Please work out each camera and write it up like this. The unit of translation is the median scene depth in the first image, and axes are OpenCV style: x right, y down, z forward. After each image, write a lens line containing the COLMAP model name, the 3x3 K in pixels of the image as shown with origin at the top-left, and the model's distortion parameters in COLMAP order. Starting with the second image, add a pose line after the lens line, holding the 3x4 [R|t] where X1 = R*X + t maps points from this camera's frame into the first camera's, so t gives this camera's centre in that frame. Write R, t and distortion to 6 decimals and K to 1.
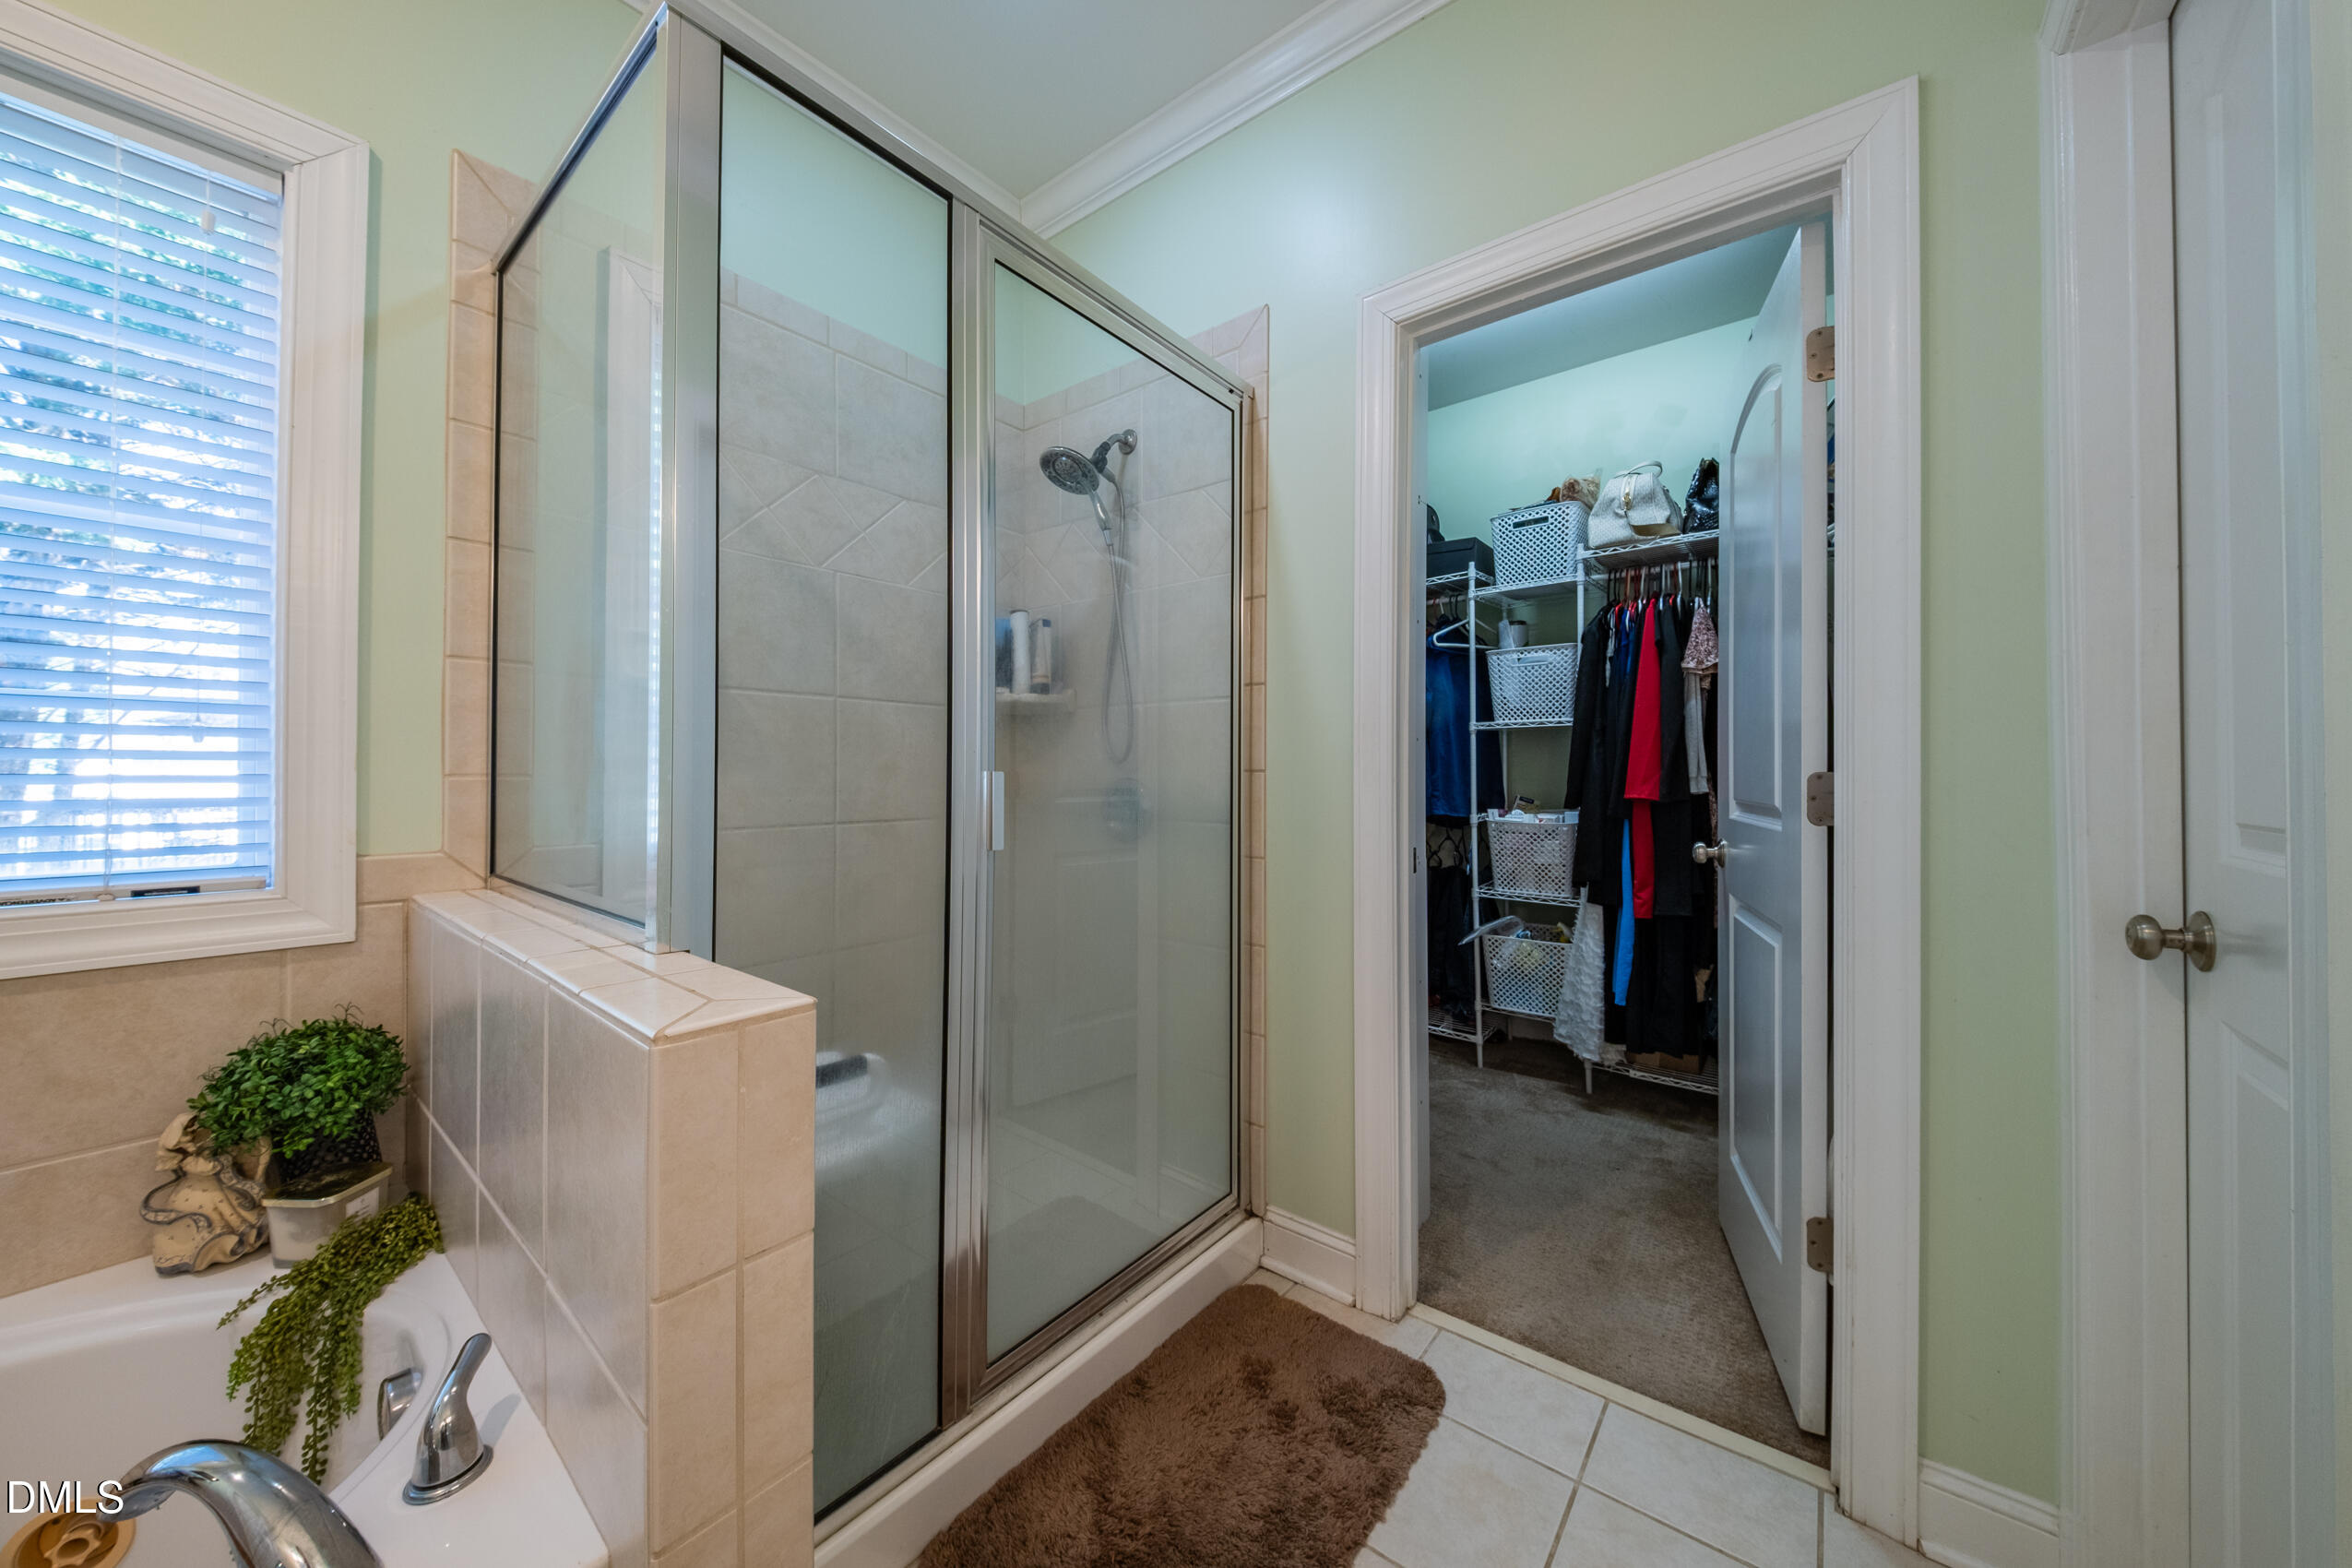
lens RADIAL K [[789.6, 0, 1187.8], [0, 789.6, 773.2], [0, 0, 1]] dist [0.032063, -0.015946]
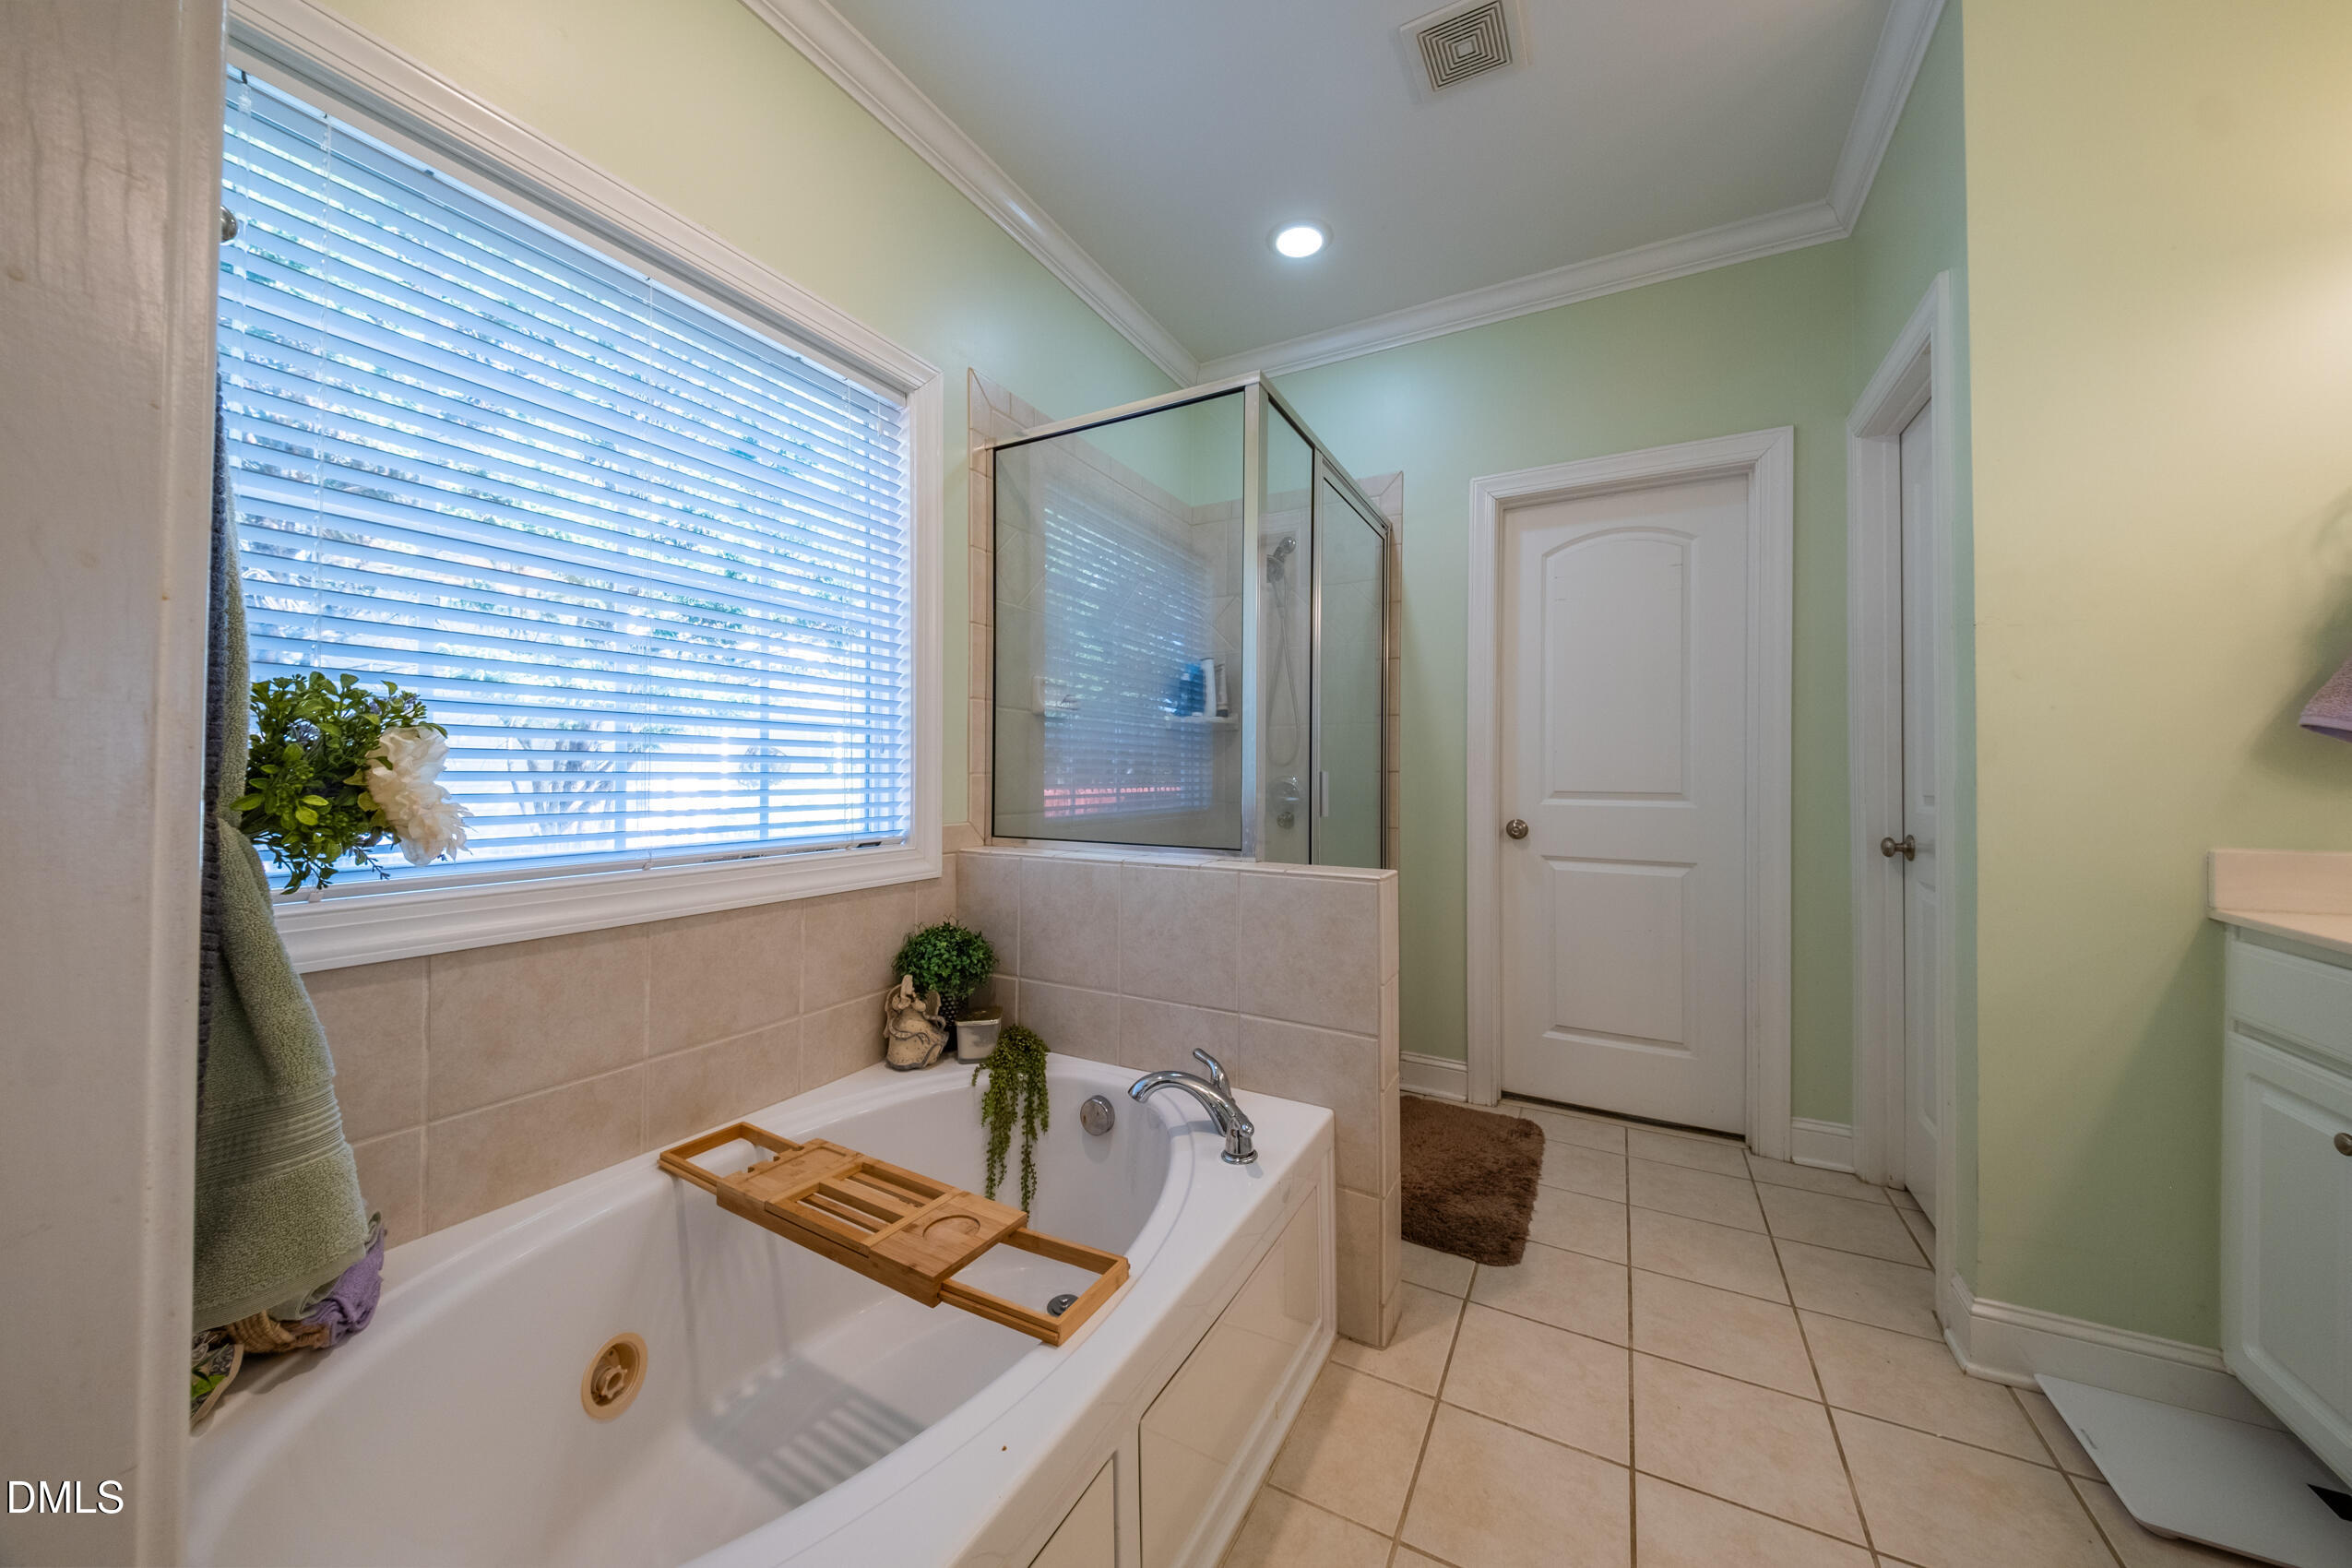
lens RADIAL K [[789.6, 0, 1187.8], [0, 789.6, 773.2], [0, 0, 1]] dist [0.032063, -0.015946]
pose [[0.984700, 0.004157, 0.174207, -0.903342], [-0.004752, 0.999984, 0.003001, -0.005459], [-0.174192, -0.003783, 0.984705, -0.698706]]
